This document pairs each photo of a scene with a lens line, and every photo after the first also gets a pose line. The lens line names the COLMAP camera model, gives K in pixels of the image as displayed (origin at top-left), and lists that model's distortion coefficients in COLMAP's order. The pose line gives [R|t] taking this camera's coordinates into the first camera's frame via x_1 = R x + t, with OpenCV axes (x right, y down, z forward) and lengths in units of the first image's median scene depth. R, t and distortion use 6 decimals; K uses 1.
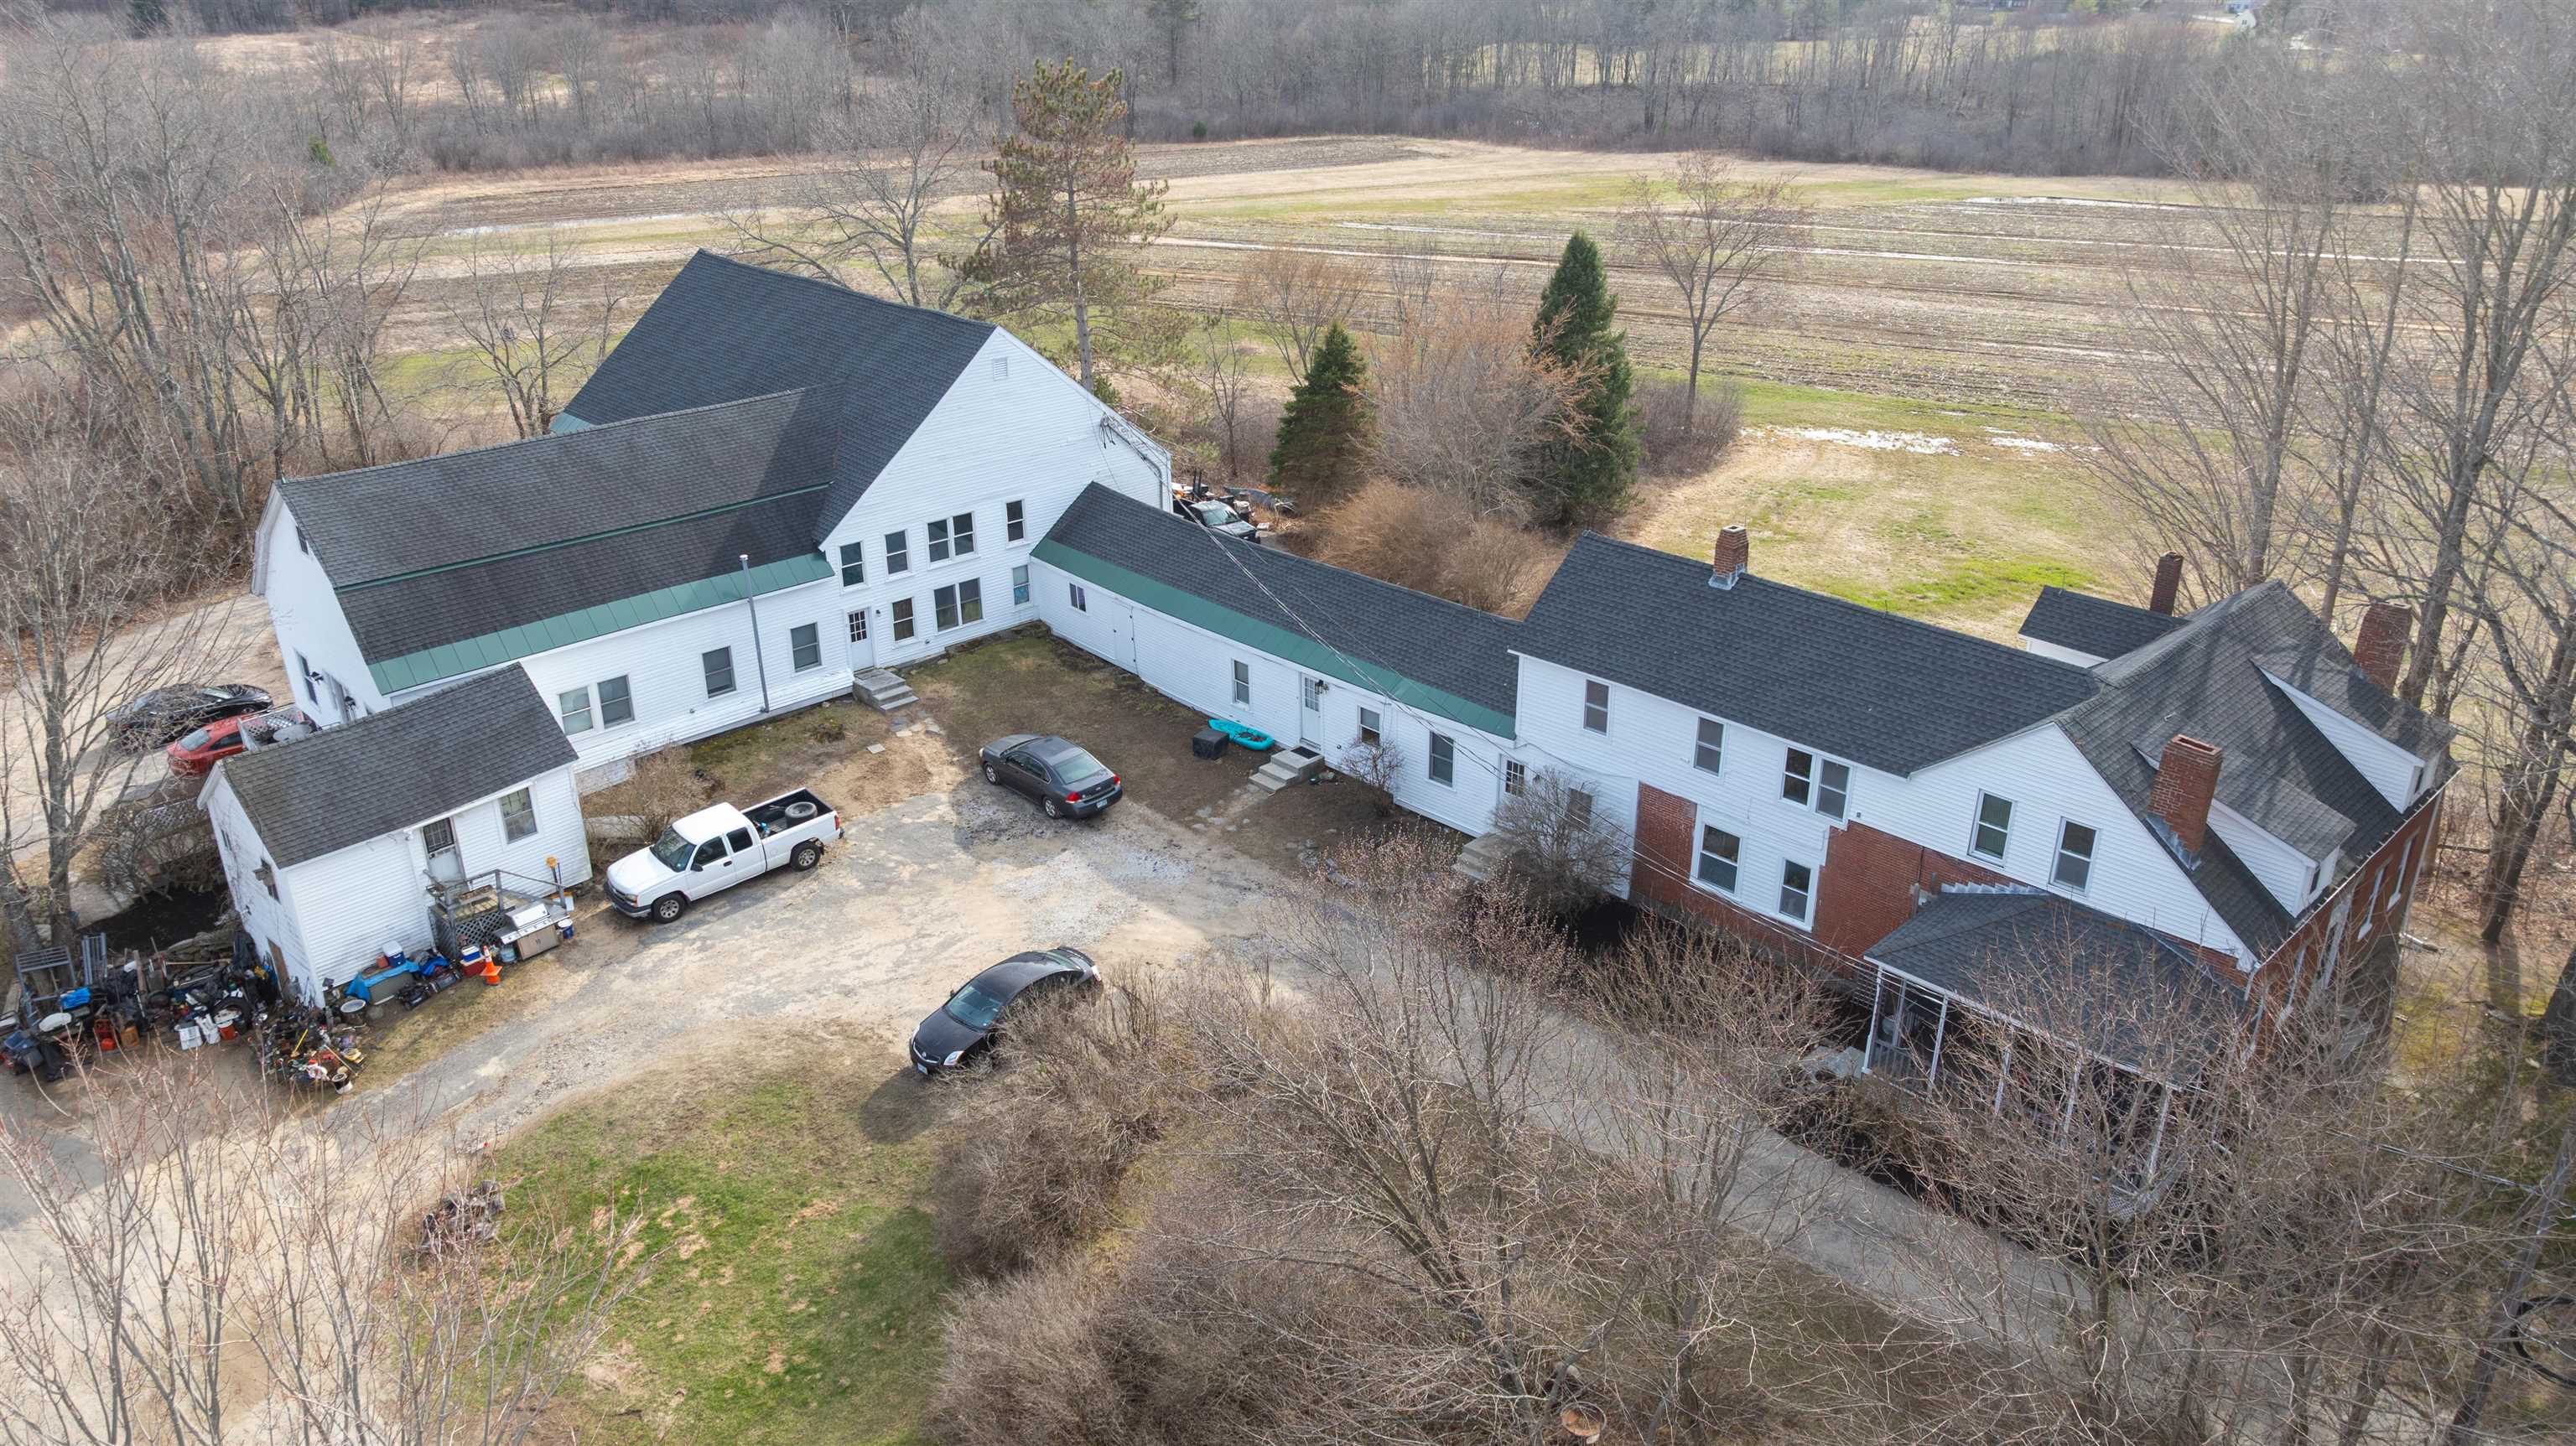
lens RADIAL K [[1813.3, 0, 1288.0], [0, 1813.3, 723.0], [0, 0, 1]] dist [-0.020716, -0.001556]
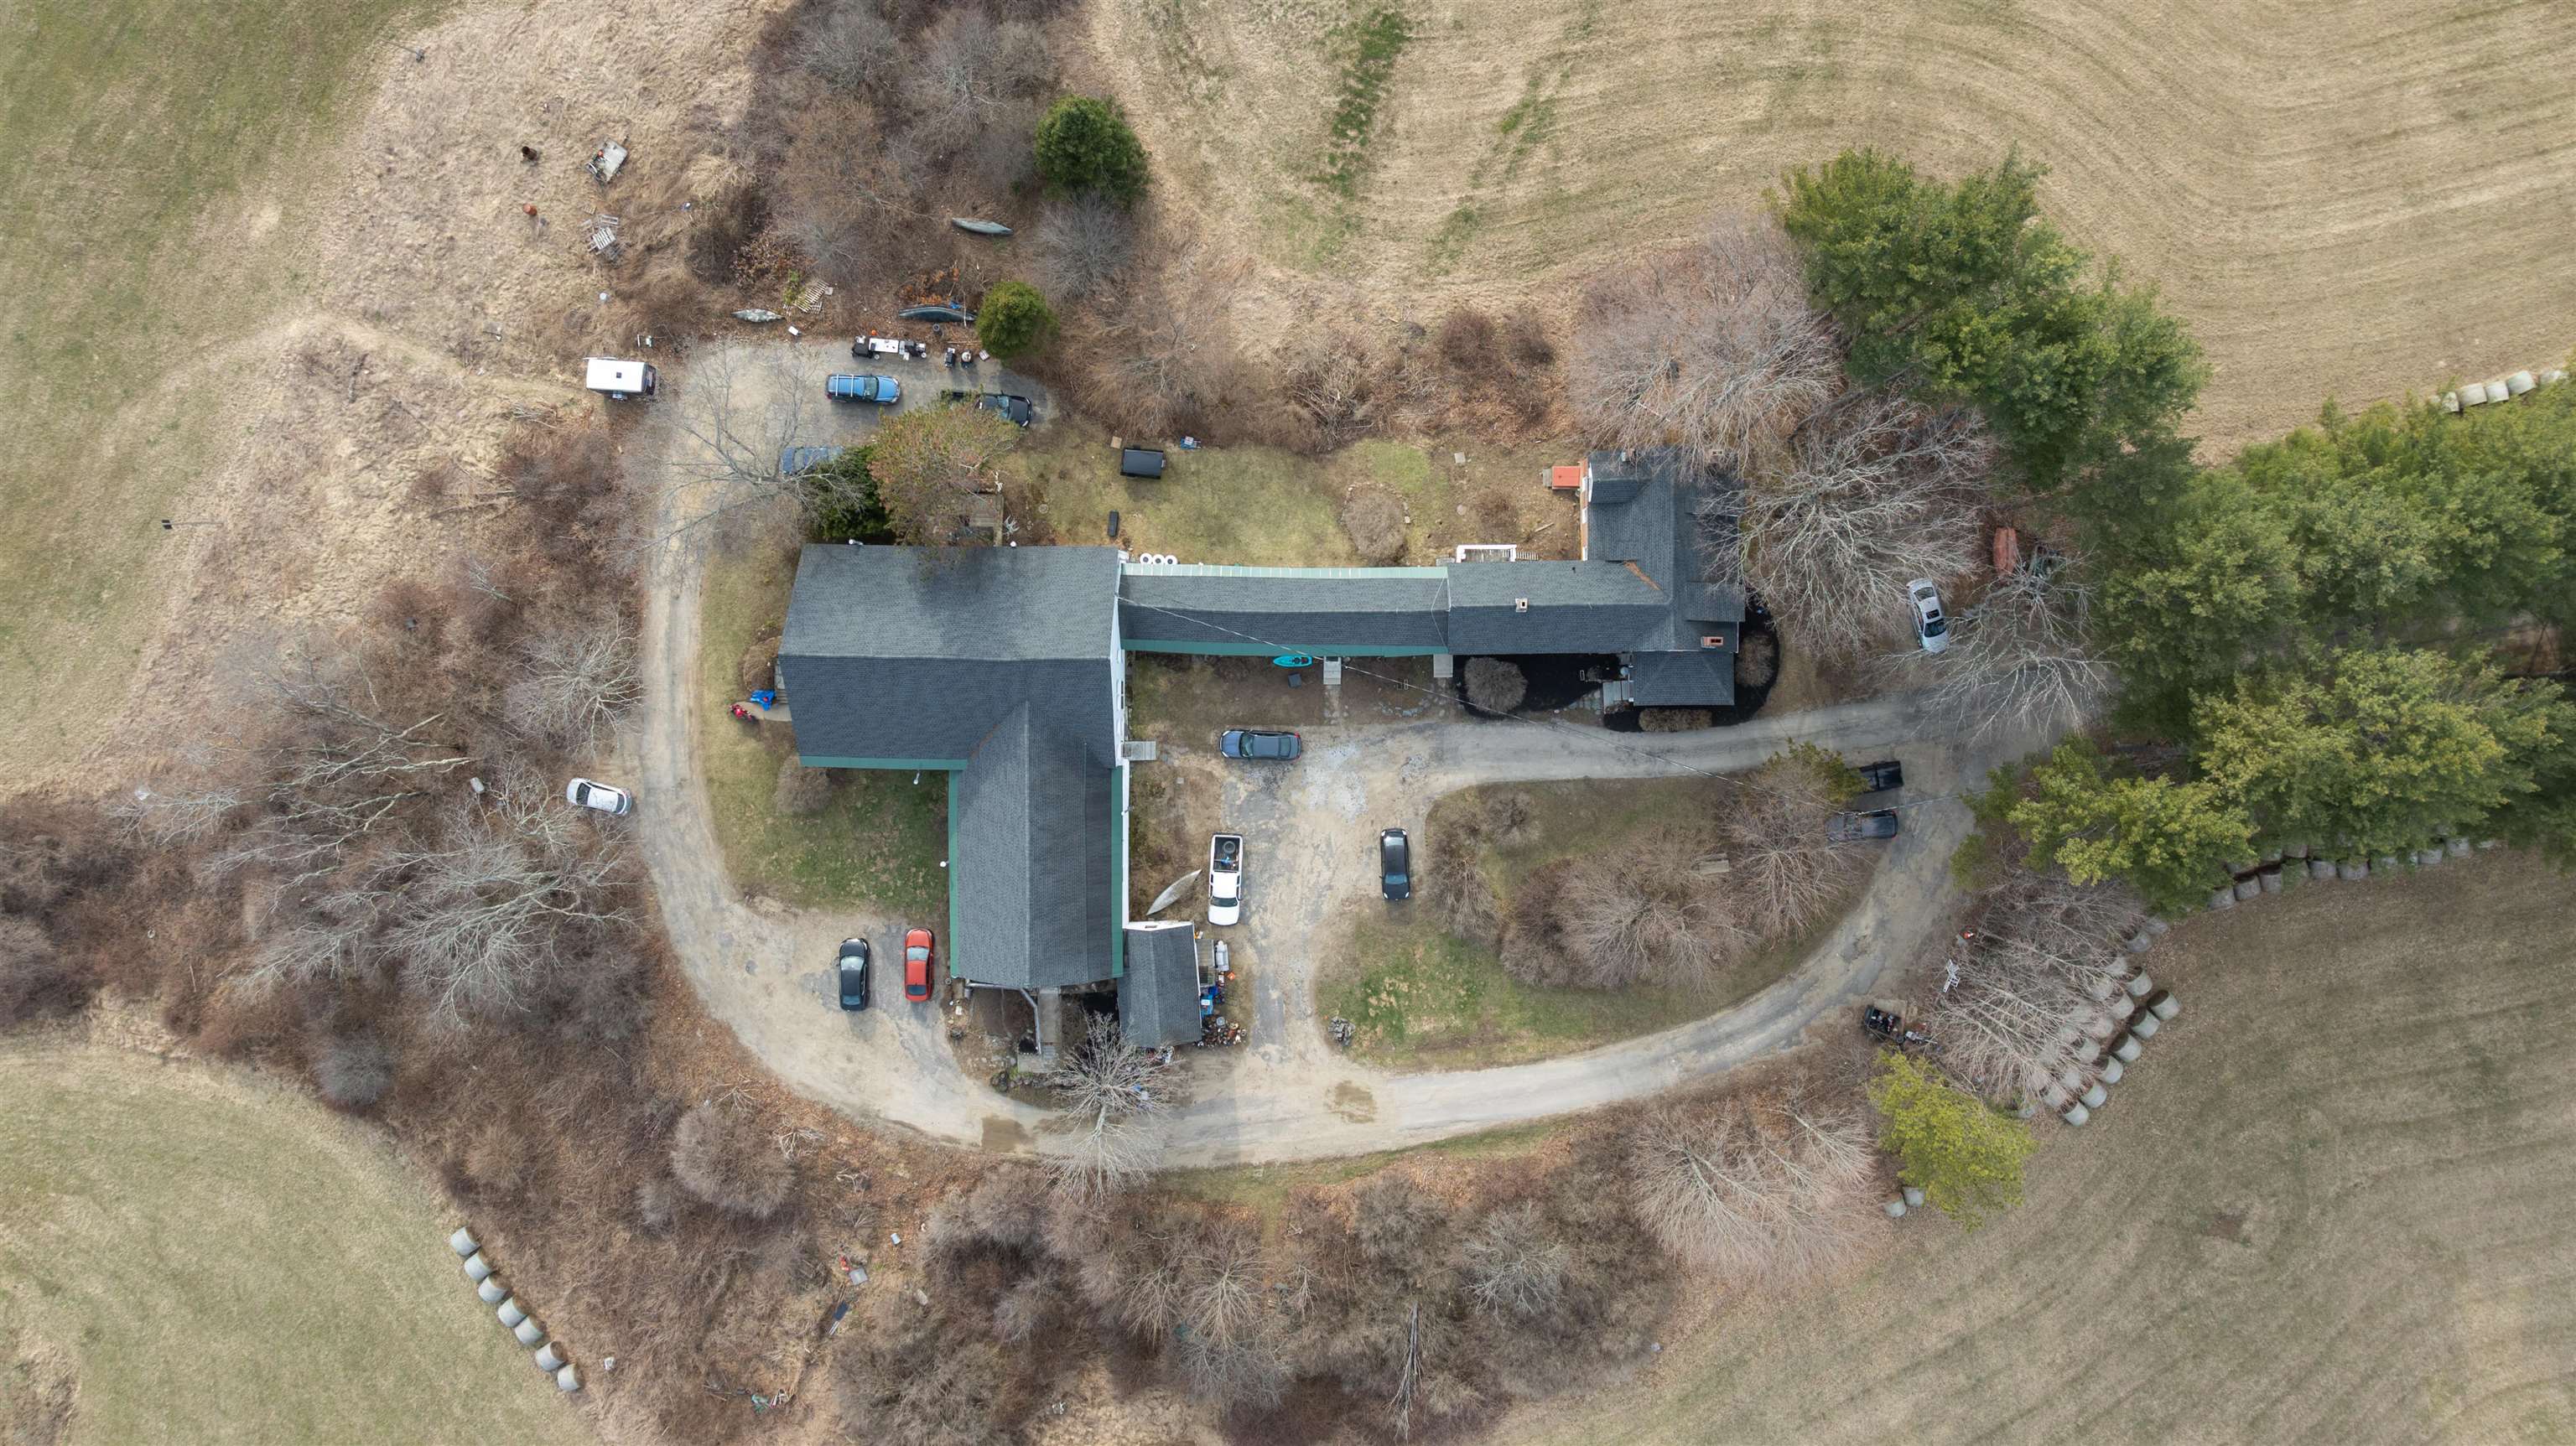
lens RADIAL K [[1813.3, 0, 1288.0], [0, 1813.3, 723.0], [0, 0, 1]] dist [-0.020716, -0.001556]
pose [[0.698428, -0.715423, -0.019191, -0.050106], [0.296936, 0.265276, 0.917310, -2.288891], [-0.651174, -0.646373, 0.397711, 0.092151]]
